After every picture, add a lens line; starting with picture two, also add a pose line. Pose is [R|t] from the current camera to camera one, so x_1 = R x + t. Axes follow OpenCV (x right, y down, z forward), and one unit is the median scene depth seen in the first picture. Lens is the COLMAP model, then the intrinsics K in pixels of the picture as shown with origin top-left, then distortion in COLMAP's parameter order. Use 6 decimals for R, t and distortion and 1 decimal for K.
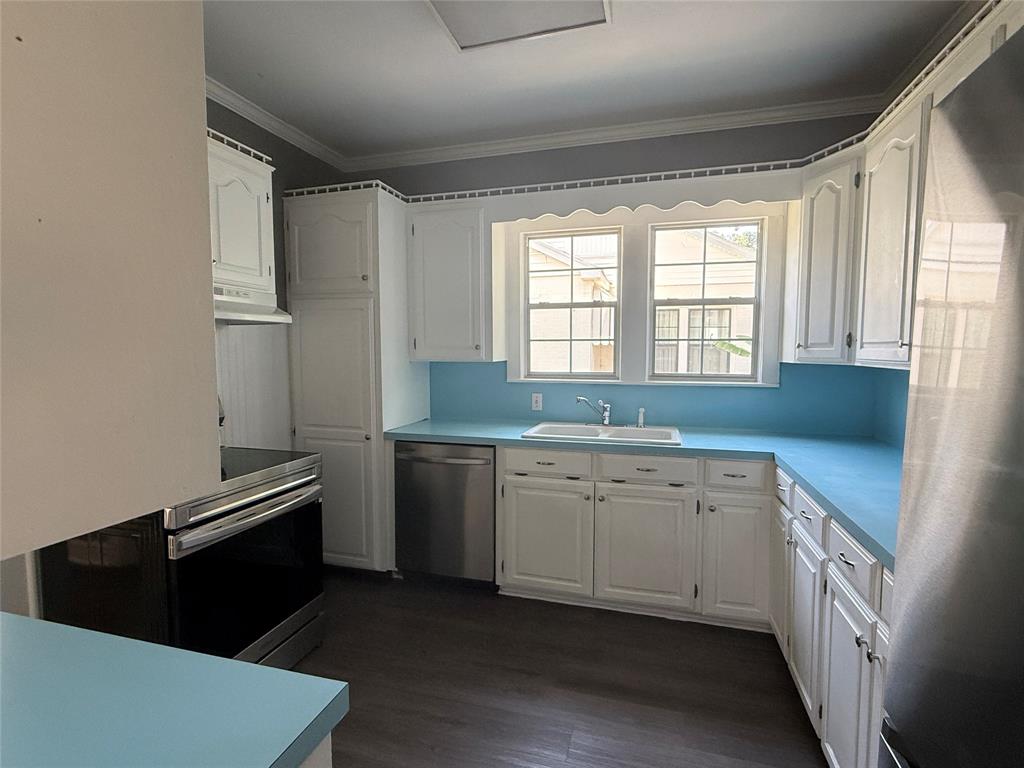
lens RADIAL K [[507.3, 0, 513.6], [0, 507.3, 382.4], [0, 0, 1]] dist [0.016448, 0.000541]
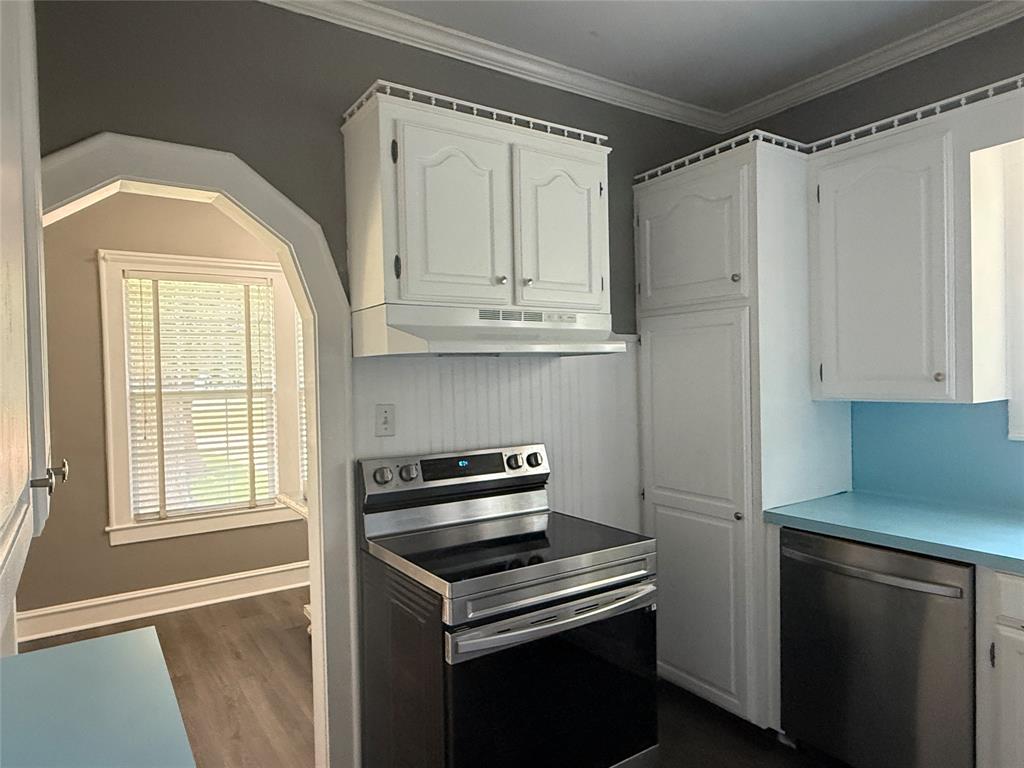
lens RADIAL K [[633.5, 0, 509.8], [0, 633.5, 389.0], [0, 0, 1]] dist [0.004417, -0.005618]
pose [[0.764337, -0.002468, -0.644812, 0.019106], [-0.021640, 0.999331, -0.029477, -0.027419], [0.644453, 0.036484, 0.763773, 0.170192]]
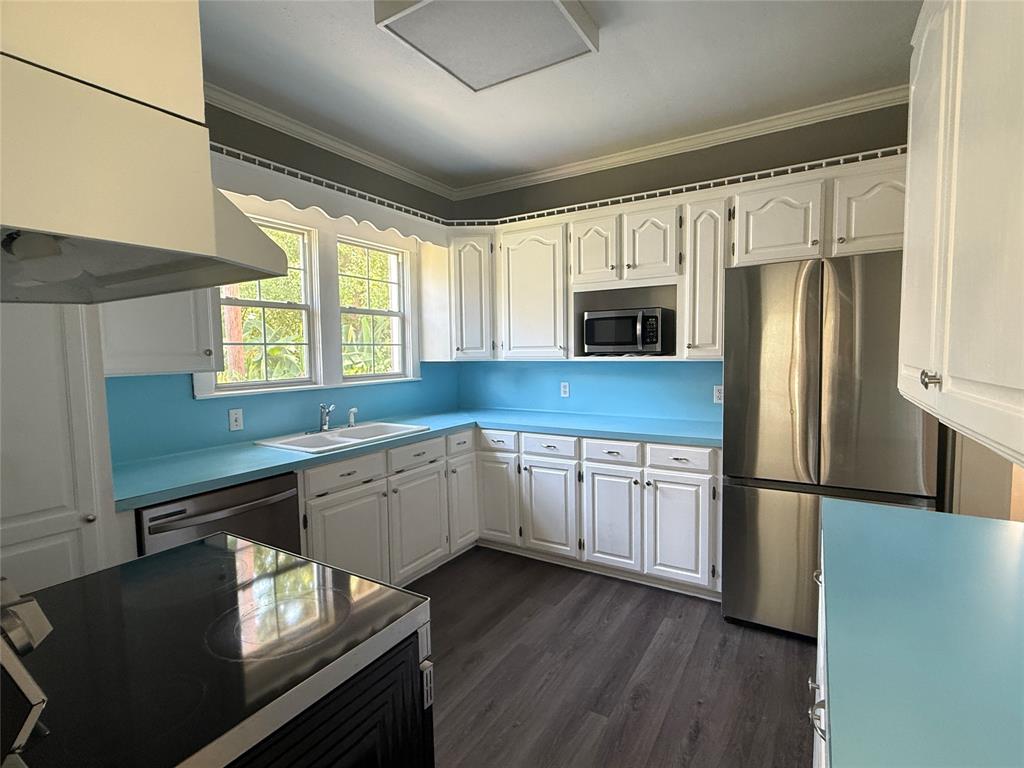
lens RADIAL K [[491.4, 0, 515.8], [0, 491.4, 386.3], [0, 0, 1]] dist [0.000696, 0.002128]
pose [[0.266306, -0.074591, 0.960998, -0.671722], [0.079199, 0.995323, 0.055308, -0.026761], [-0.960629, 0.061381, 0.270969, 0.411894]]
